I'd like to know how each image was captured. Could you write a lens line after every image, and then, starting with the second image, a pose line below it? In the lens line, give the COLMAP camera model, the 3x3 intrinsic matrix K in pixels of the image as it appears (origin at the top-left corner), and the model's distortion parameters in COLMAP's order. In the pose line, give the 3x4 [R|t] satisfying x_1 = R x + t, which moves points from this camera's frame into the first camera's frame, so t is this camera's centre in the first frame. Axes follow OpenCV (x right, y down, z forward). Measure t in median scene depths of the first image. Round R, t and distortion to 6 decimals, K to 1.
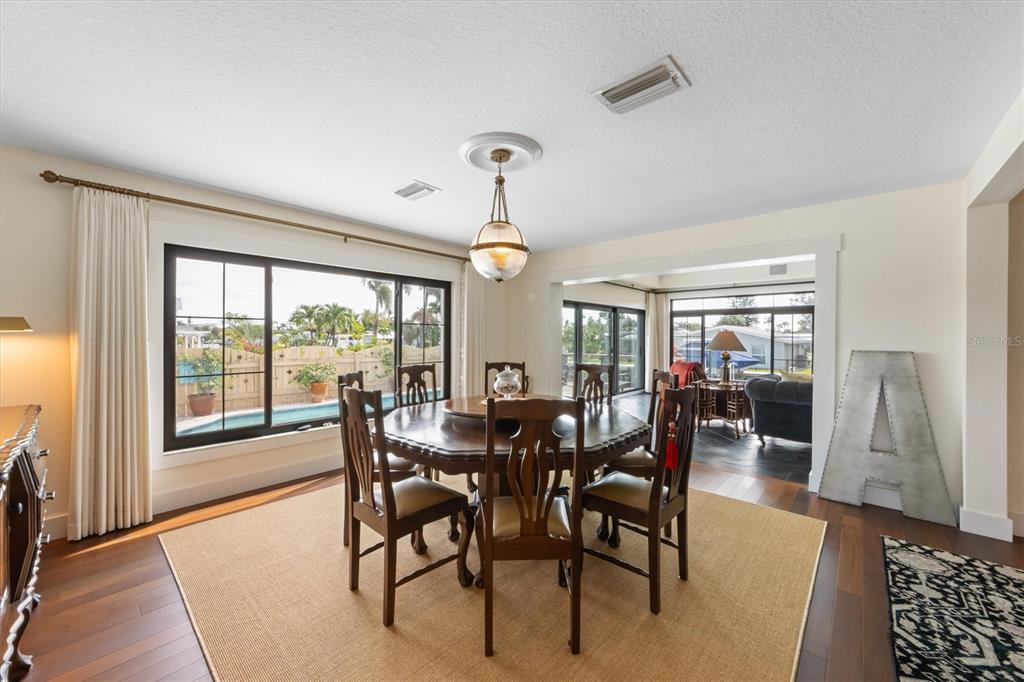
lens RADIAL K [[386.5, 0, 510.2], [0, 386.5, 336.0], [0, 0, 1]] dist [0.001368, 0.000152]
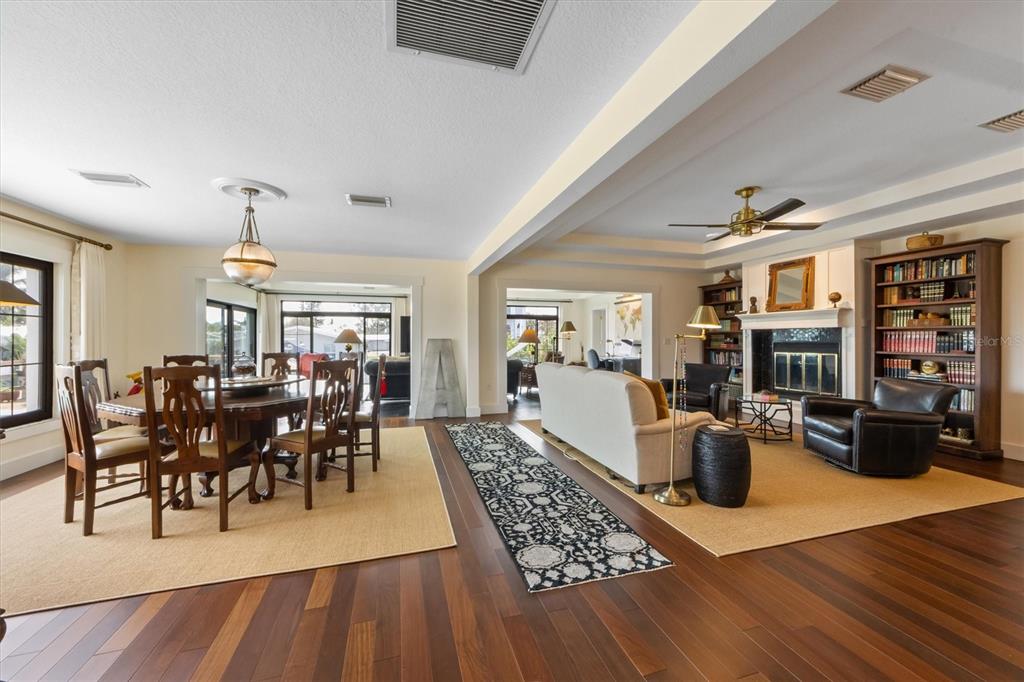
lens RADIAL K [[398.8, 0, 514.6], [0, 398.8, 335.9], [0, 0, 1]] dist [-0.000231, -0.000002]
pose [[0.515953, -0.003310, 0.856610, -0.593426], [0.006323, 0.999980, 0.000056, 0.026128], [-0.856593, 0.005388, 0.515964, -0.383312]]
